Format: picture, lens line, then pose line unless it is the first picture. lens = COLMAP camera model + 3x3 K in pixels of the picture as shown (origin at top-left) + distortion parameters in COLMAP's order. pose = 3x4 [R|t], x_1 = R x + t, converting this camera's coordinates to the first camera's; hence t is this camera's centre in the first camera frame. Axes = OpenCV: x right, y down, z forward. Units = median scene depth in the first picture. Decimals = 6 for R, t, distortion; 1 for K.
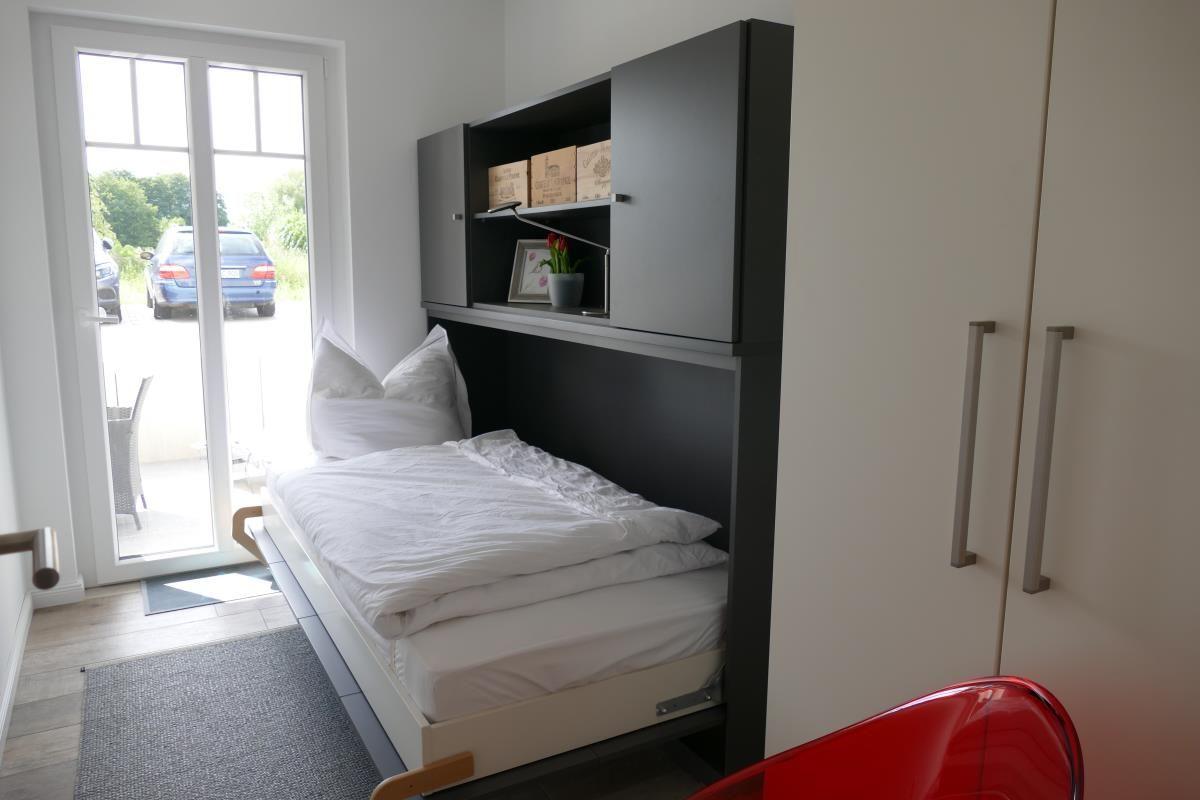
lens RADIAL K [[851.8, 0, 599.4], [0, 851.8, 396.3], [0, 0, 1]] dist [-0.010089, 0.002262]
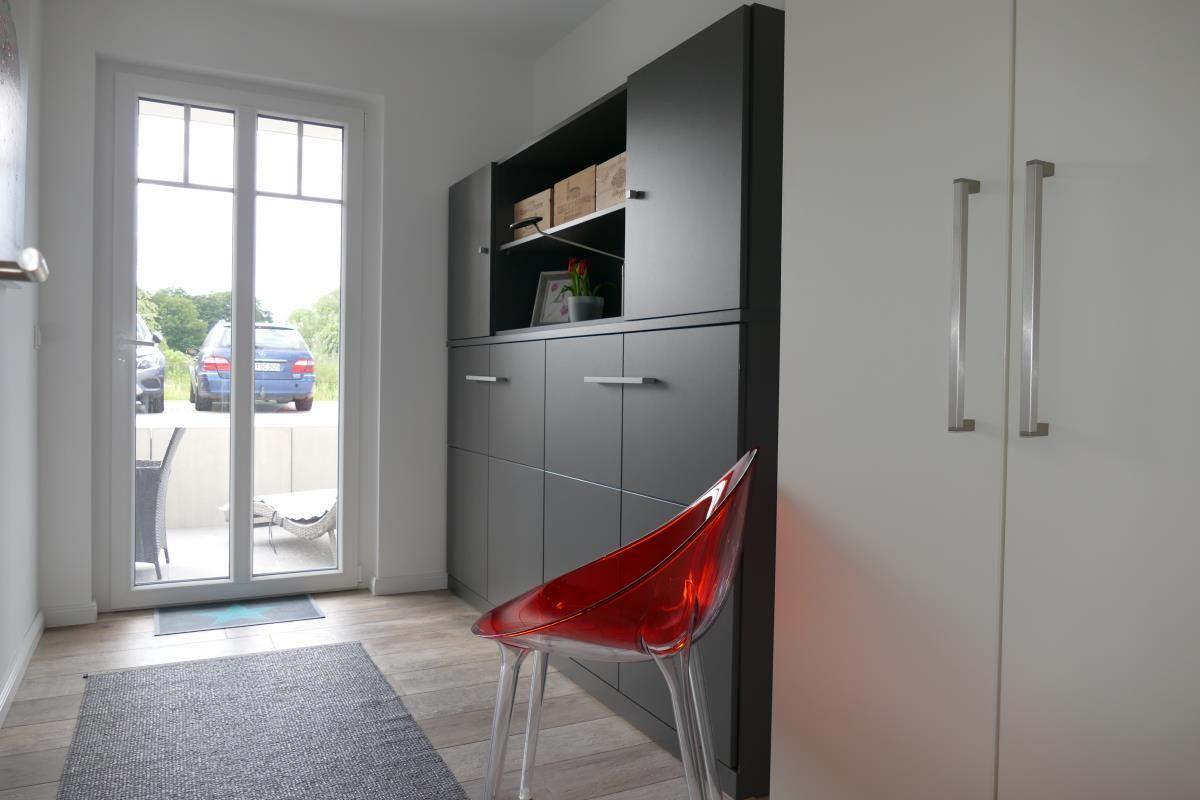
lens RADIAL K [[855.4, 0, 600.0], [0, 855.4, 400.0], [0, 0, 1]] dist [-0.005918, -0.000616]
pose [[0.999103, 0.008539, -0.041480, 0.020383], [-0.014137, 0.990523, -0.136617, 0.114757], [0.039920, 0.137081, 0.989755, 0.002509]]
